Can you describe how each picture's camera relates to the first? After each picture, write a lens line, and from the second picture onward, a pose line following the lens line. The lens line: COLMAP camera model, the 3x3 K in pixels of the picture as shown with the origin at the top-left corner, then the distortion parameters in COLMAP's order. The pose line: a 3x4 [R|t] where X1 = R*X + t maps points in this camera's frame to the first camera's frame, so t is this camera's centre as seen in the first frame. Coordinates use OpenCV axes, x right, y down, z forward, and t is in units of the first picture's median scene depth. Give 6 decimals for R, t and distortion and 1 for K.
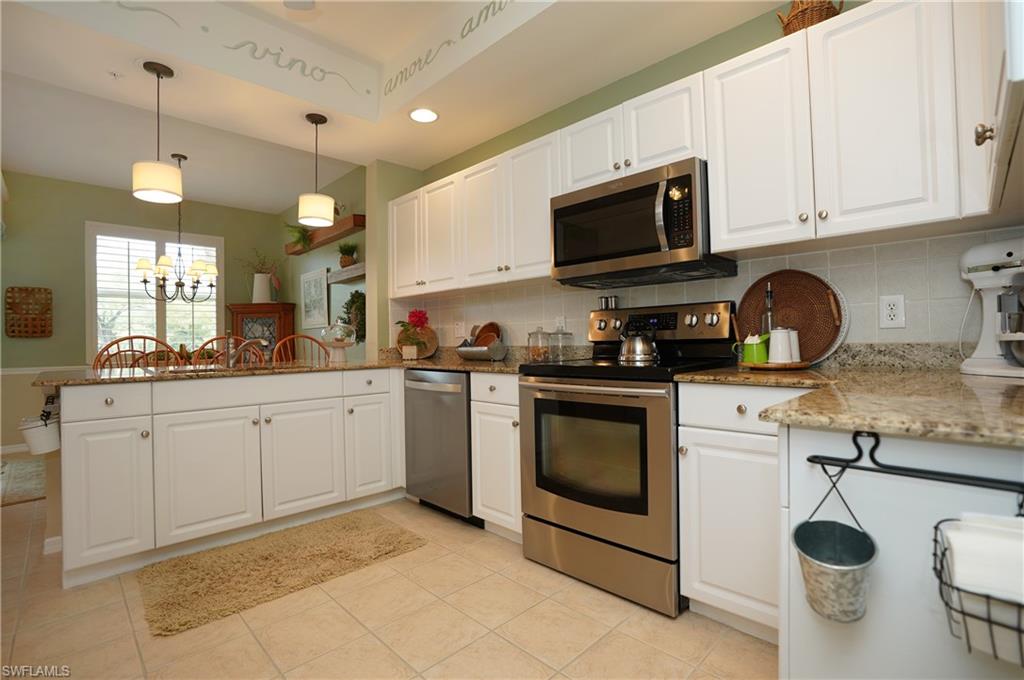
lens RADIAL K [[474.0, 0, 515.8], [0, 474.0, 337.7], [0, 0, 1]] dist [-0.068469, 0.026541]
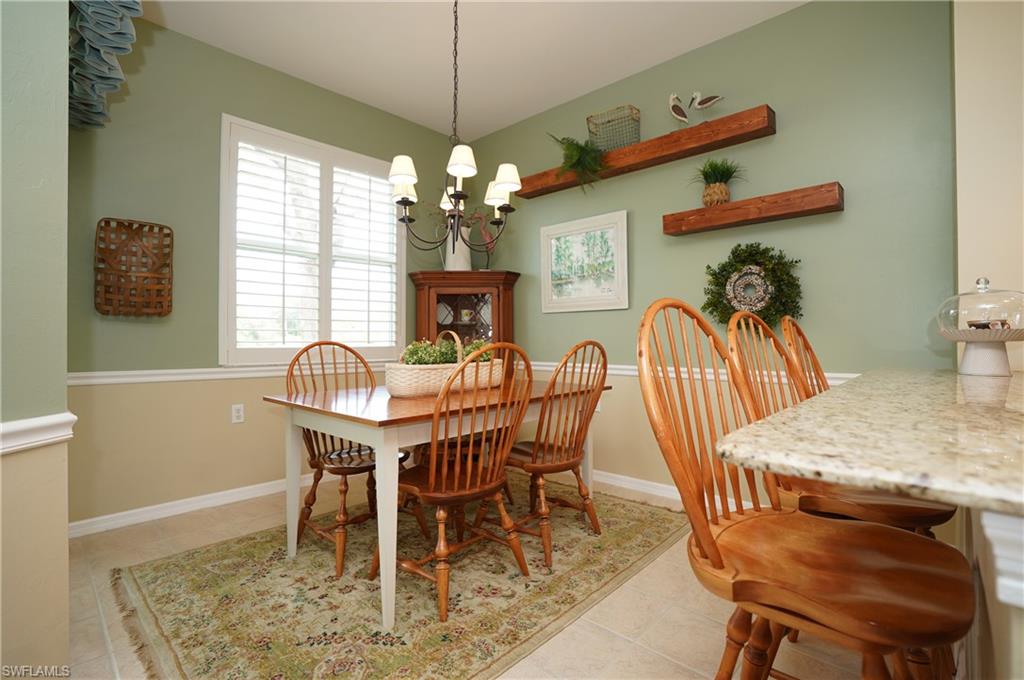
lens RADIAL K [[474.0, 0, 515.8], [0, 474.0, 337.7], [0, 0, 1]] dist [-0.068469, 0.026541]
pose [[0.999441, 0.015569, 0.029580, -1.218083], [-0.015673, 0.999872, 0.003284, 0.030867], [-0.029525, -0.003746, 0.999557, 0.854940]]
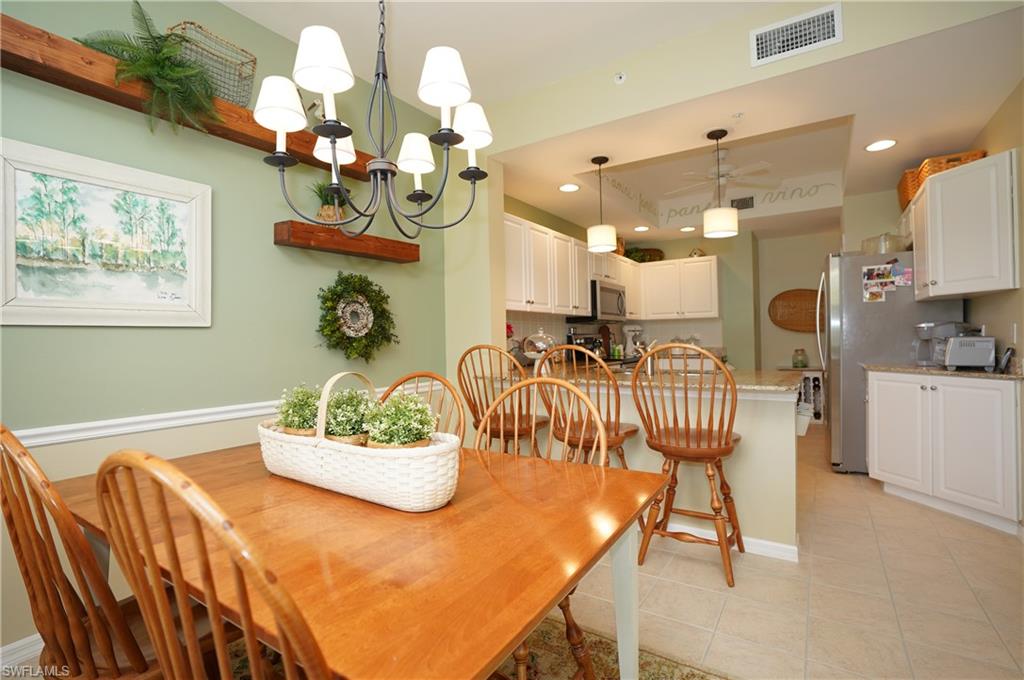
lens RADIAL K [[474.0, 0, 515.8], [0, 474.0, 337.7], [0, 0, 1]] dist [-0.068469, 0.026541]
pose [[-0.198030, 0.024603, 0.979887, -1.874959], [0.014381, 0.999650, -0.022193, -0.002118], [-0.980091, 0.009697, -0.198314, 1.765081]]
